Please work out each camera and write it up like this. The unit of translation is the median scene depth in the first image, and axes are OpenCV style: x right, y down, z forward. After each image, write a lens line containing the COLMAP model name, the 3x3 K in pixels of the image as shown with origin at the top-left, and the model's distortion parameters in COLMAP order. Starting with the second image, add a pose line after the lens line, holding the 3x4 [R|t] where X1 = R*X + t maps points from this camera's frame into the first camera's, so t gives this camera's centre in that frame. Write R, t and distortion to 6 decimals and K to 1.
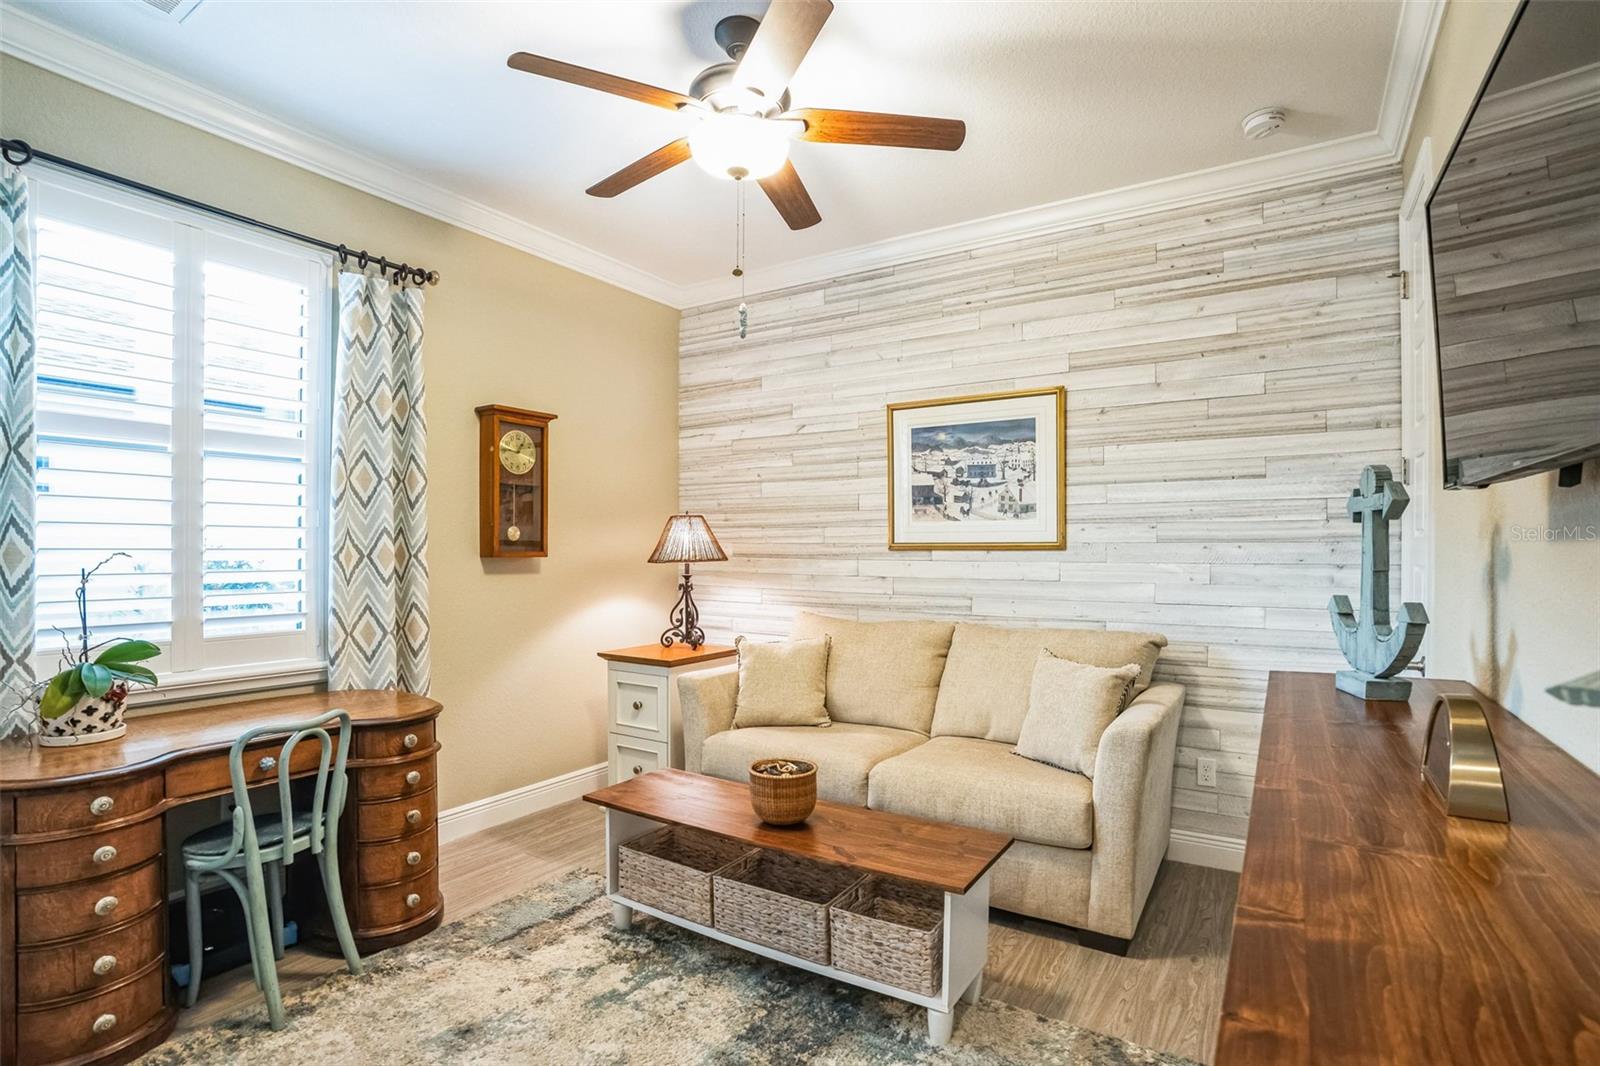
lens RADIAL K [[766.2, 0, 800.0], [0, 766.2, 533.0], [0, 0, 1]] dist [-0.071114, 0.027035]
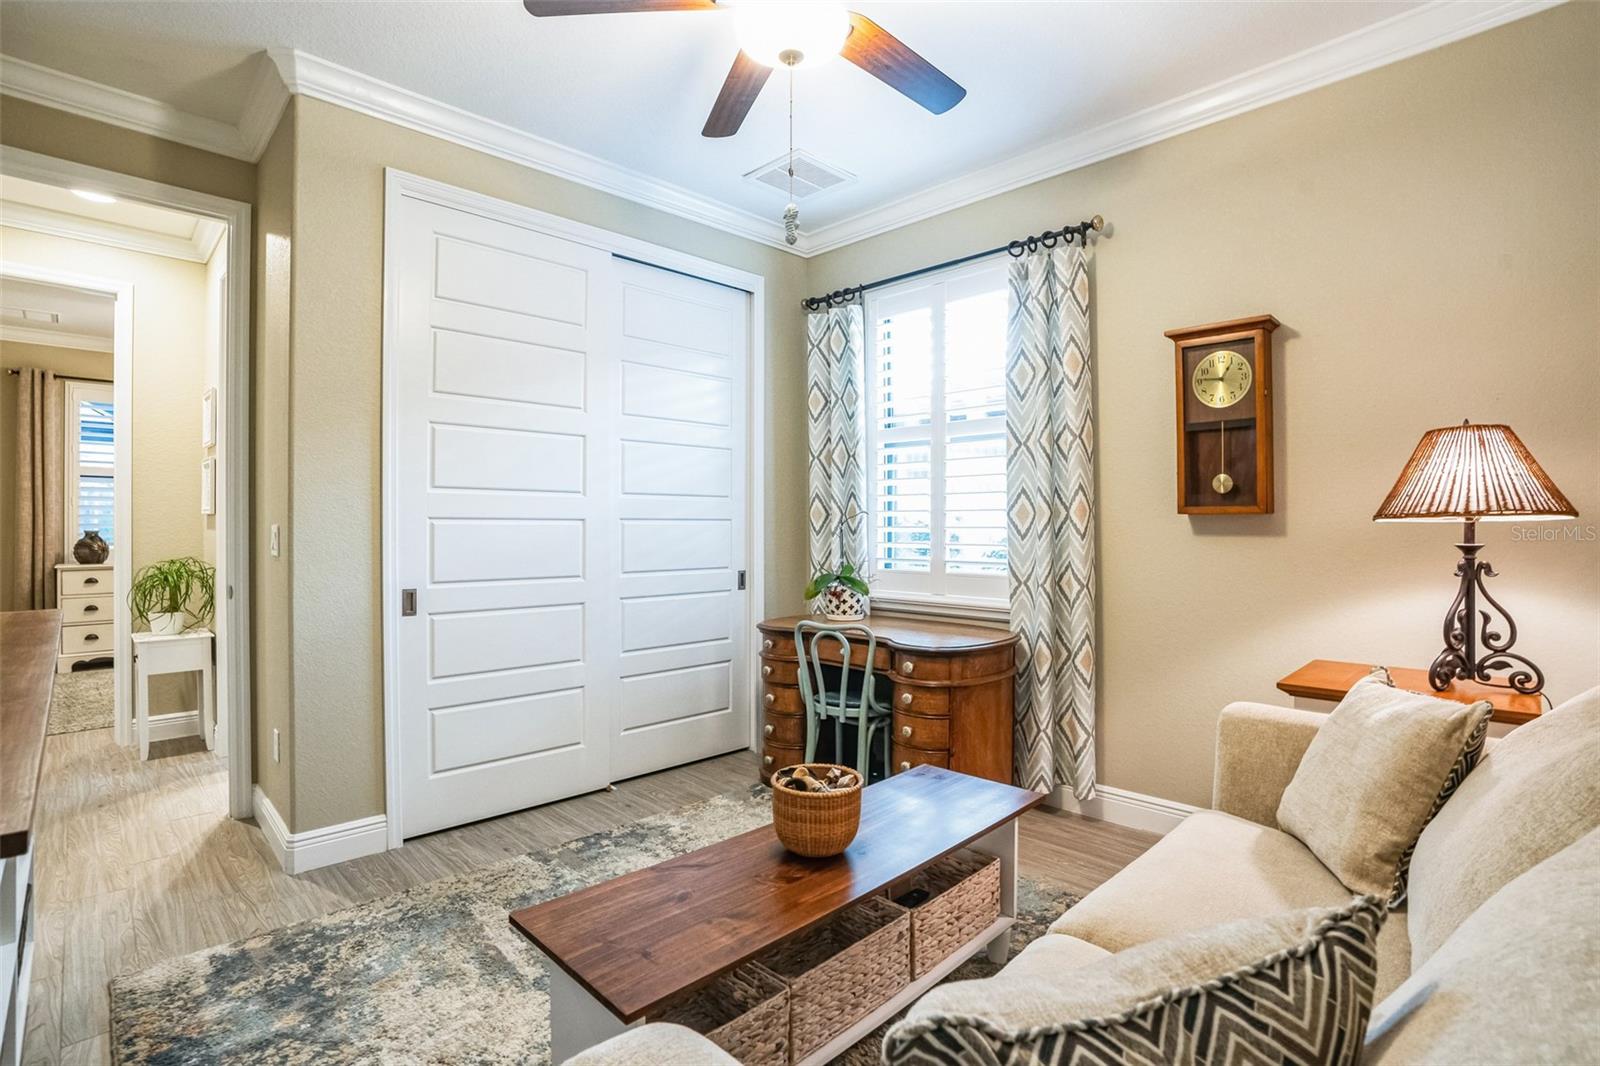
lens RADIAL K [[766.2, 0, 800.0], [0, 766.2, 533.0], [0, 0, 1]] dist [-0.071114, 0.027035]
pose [[-0.231400, 0.005716, -0.972842, 0.789918], [0.020494, 0.999789, 0.001000, 0.068398], [0.972643, -0.019706, -0.231469, 1.253880]]
